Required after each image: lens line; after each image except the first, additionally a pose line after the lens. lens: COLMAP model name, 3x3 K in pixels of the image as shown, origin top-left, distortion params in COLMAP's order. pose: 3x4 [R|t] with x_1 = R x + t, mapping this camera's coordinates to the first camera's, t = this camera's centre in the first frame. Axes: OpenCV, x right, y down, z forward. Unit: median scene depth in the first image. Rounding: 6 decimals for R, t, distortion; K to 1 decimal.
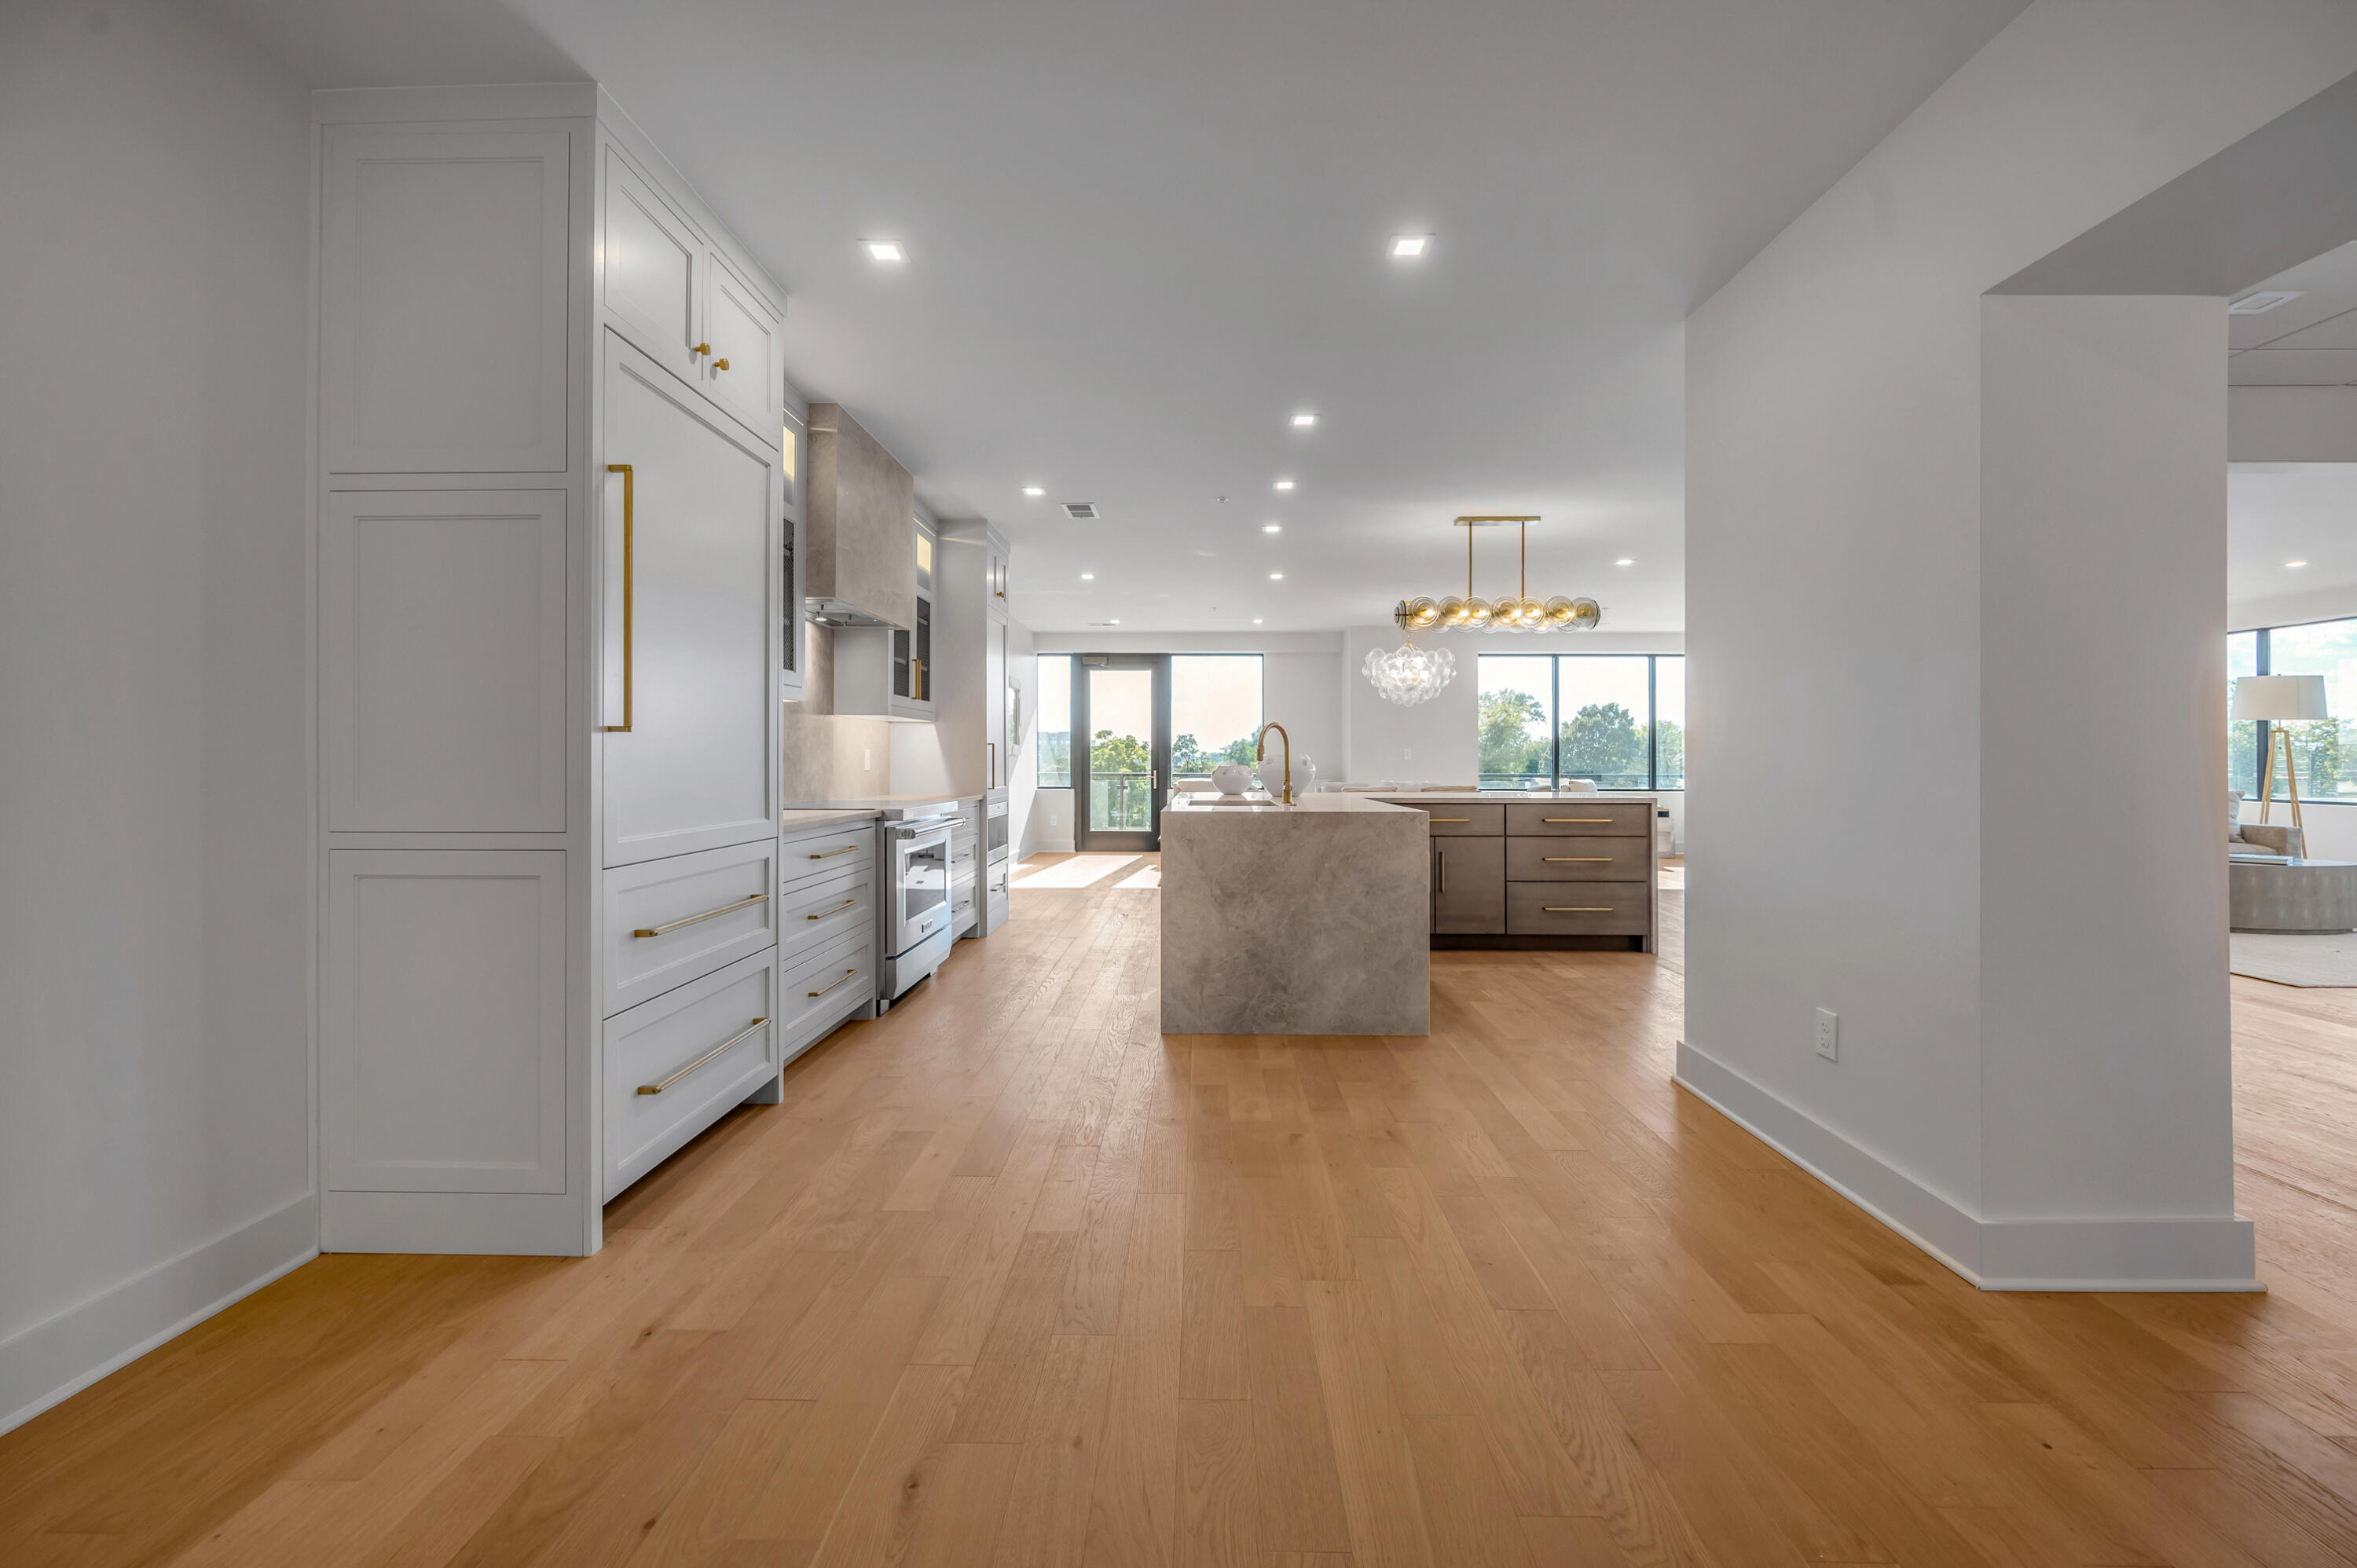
lens RADIAL K [[956.9, 0, 1191.8], [0, 956.9, 752.5], [0, 0, 1]] dist [-0.000832, 0.000022]
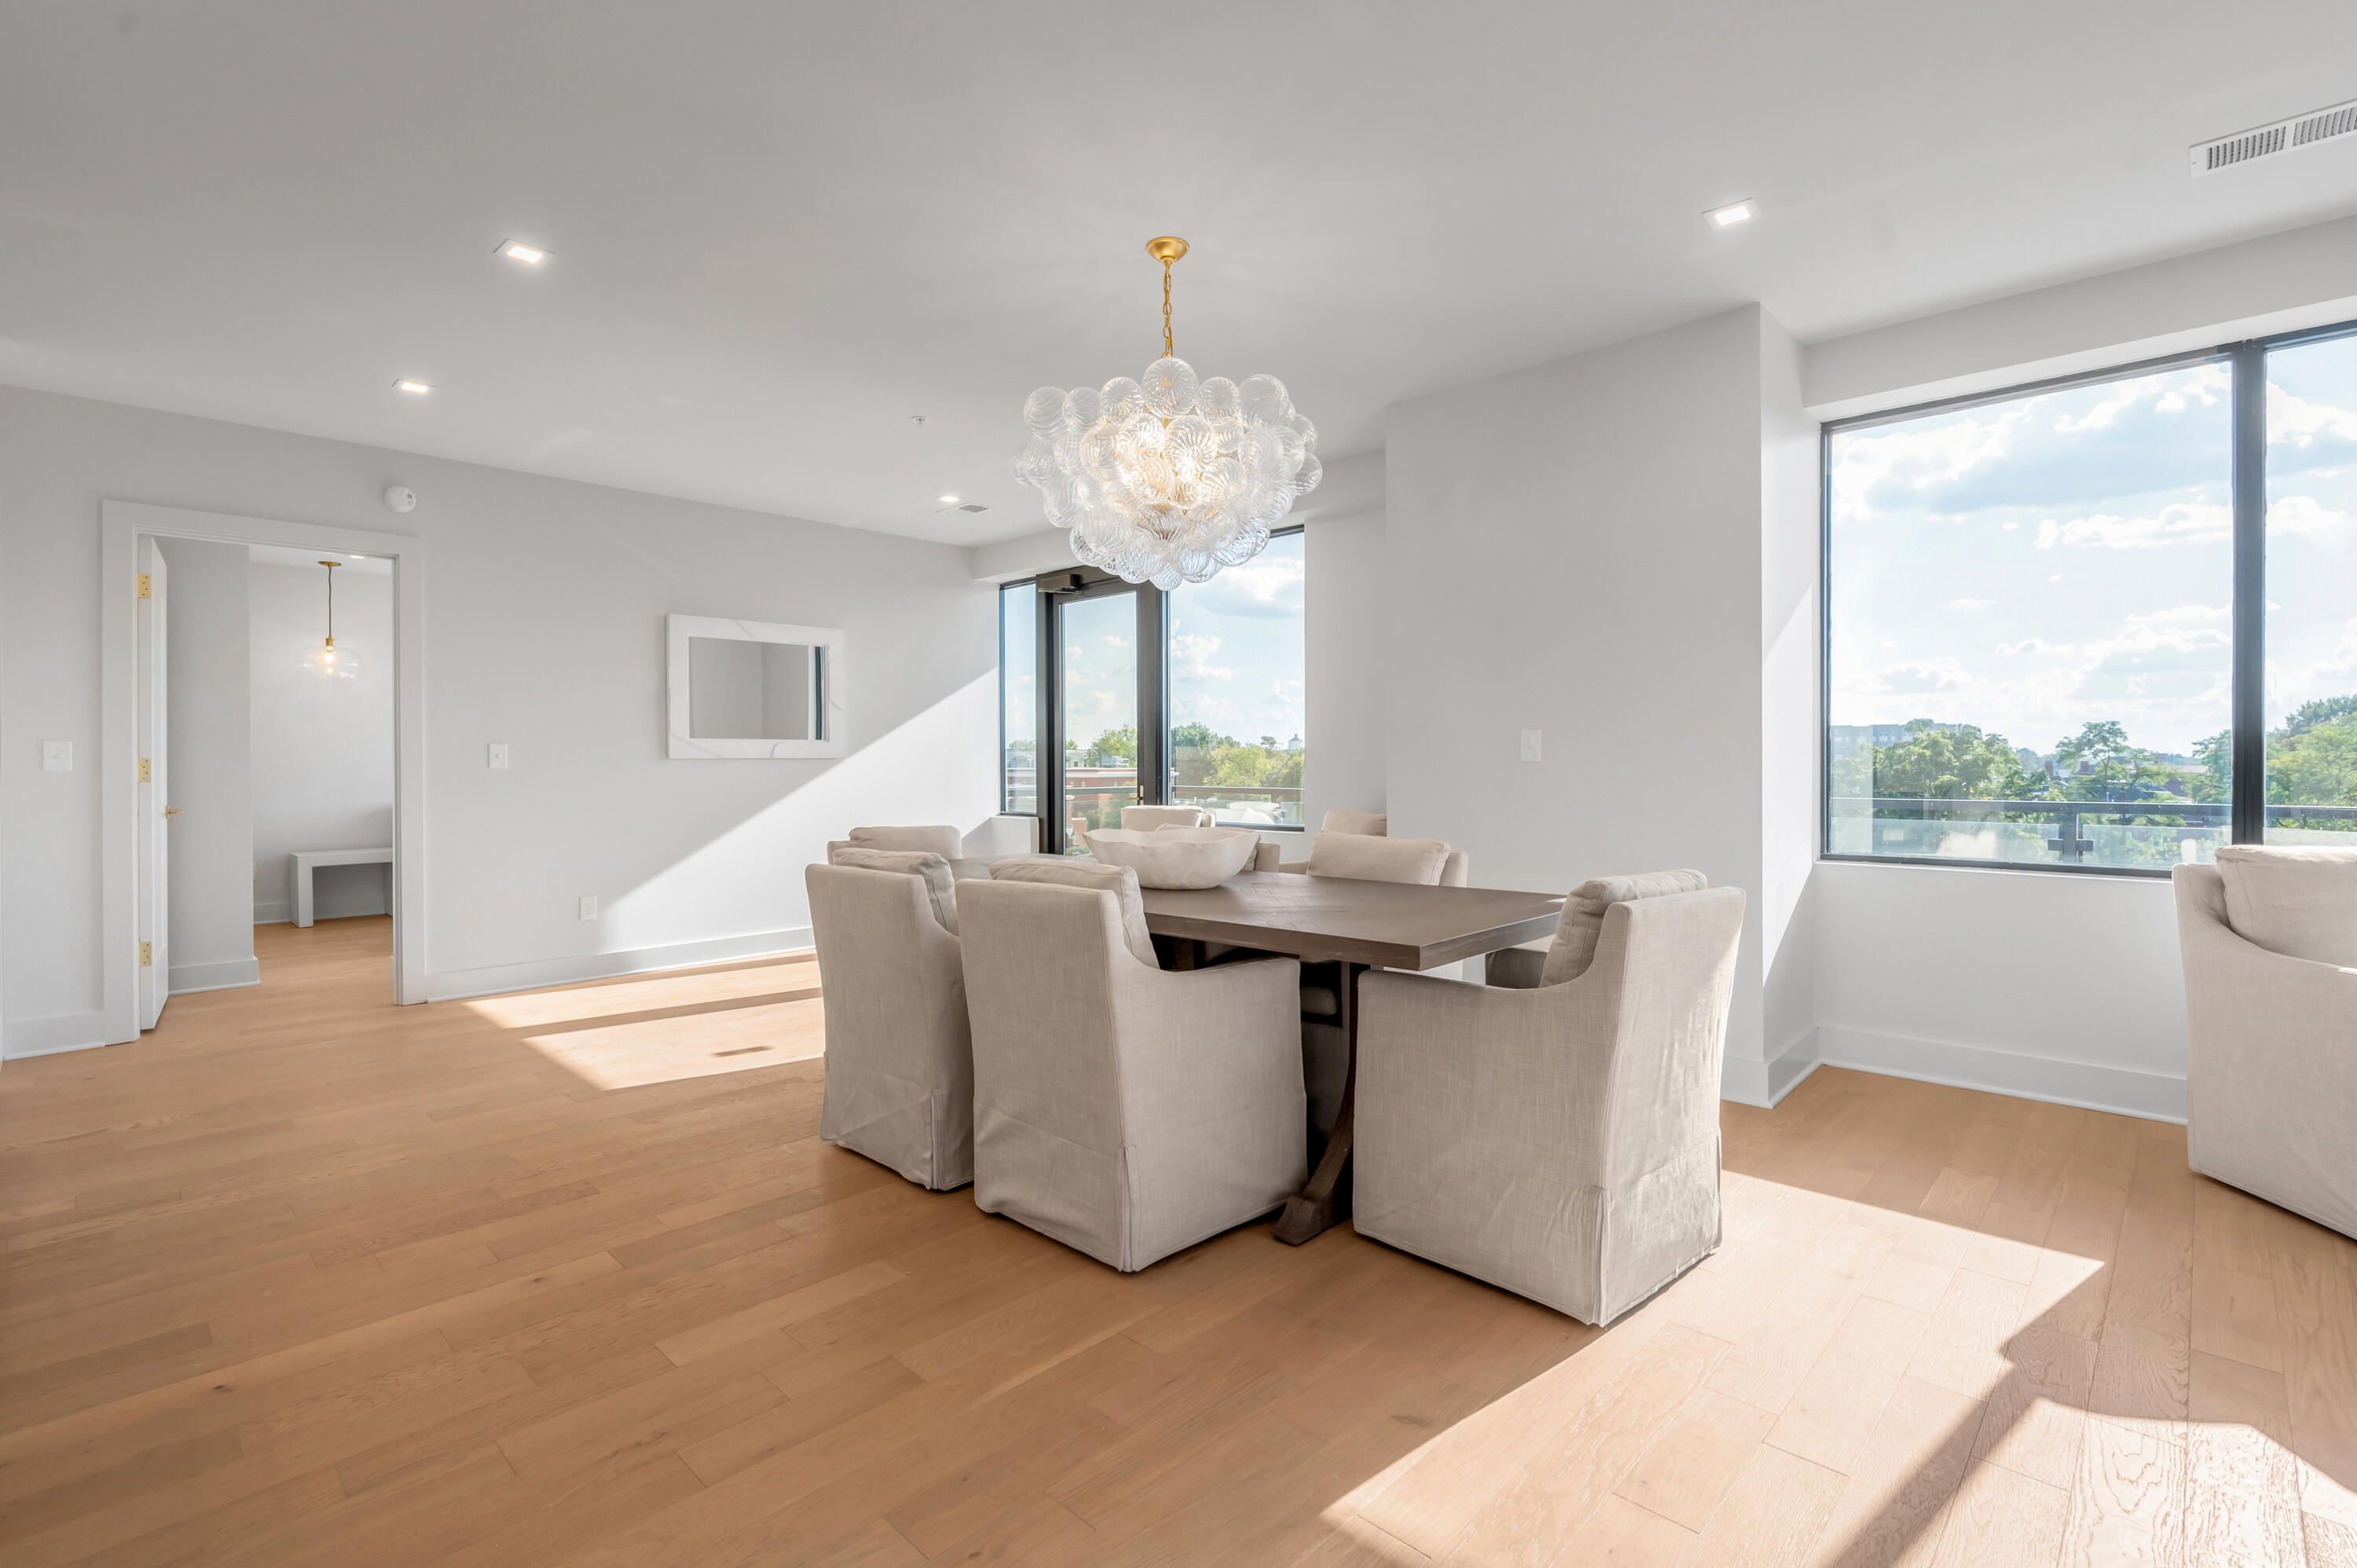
lens RADIAL K [[1067.2, 0, 1176.5], [0, 1067.2, 770.6], [0, 0, 1]] dist [-0.000358, 0.000491]
pose [[0.725305, -0.001392, -0.688426, 0.763989], [0.010672, 0.999901, 0.009222, 0.010699], [0.688345, -0.014036, 0.725248, 1.243675]]
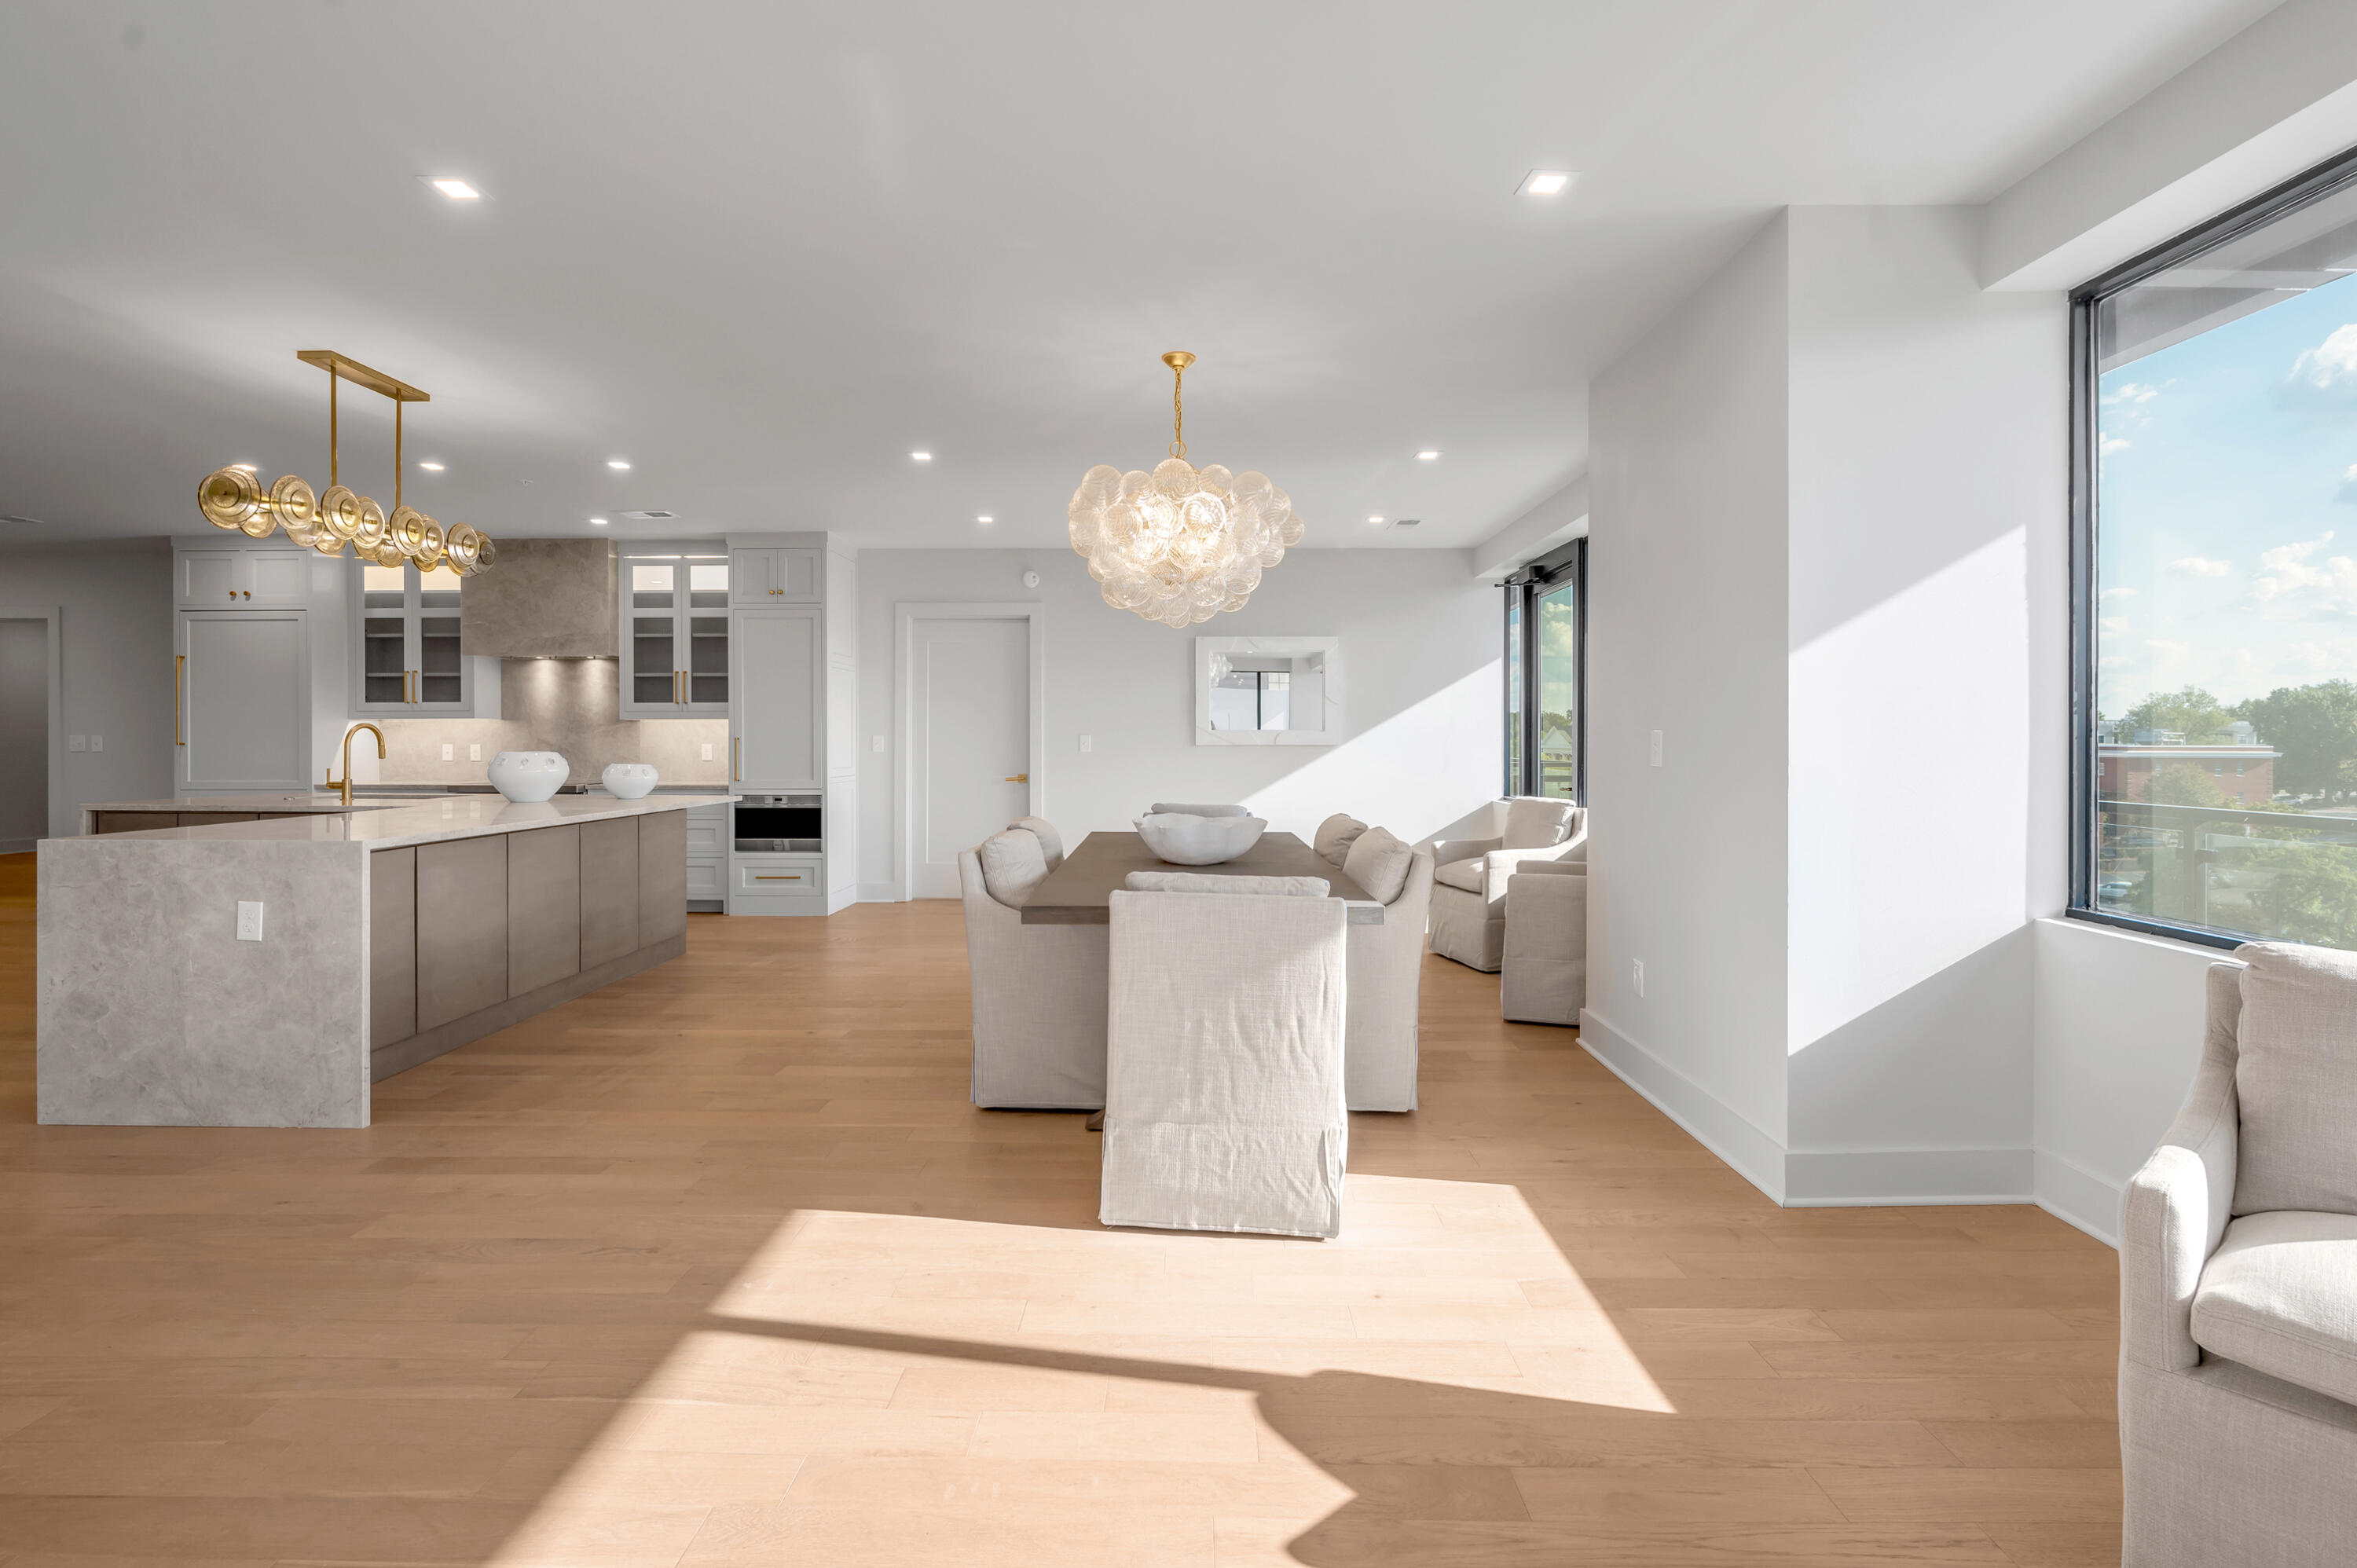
lens RADIAL K [[1077.6, 0, 1177.9], [0, 1077.6, 741.1], [0, 0, 1]] dist [-0.002862, -0.000601]
pose [[-0.006888, 0.001977, -0.999974, 1.092365], [0.008384, 0.999963, 0.001919, -0.004800], [0.999941, -0.008370, -0.006905, 1.650883]]
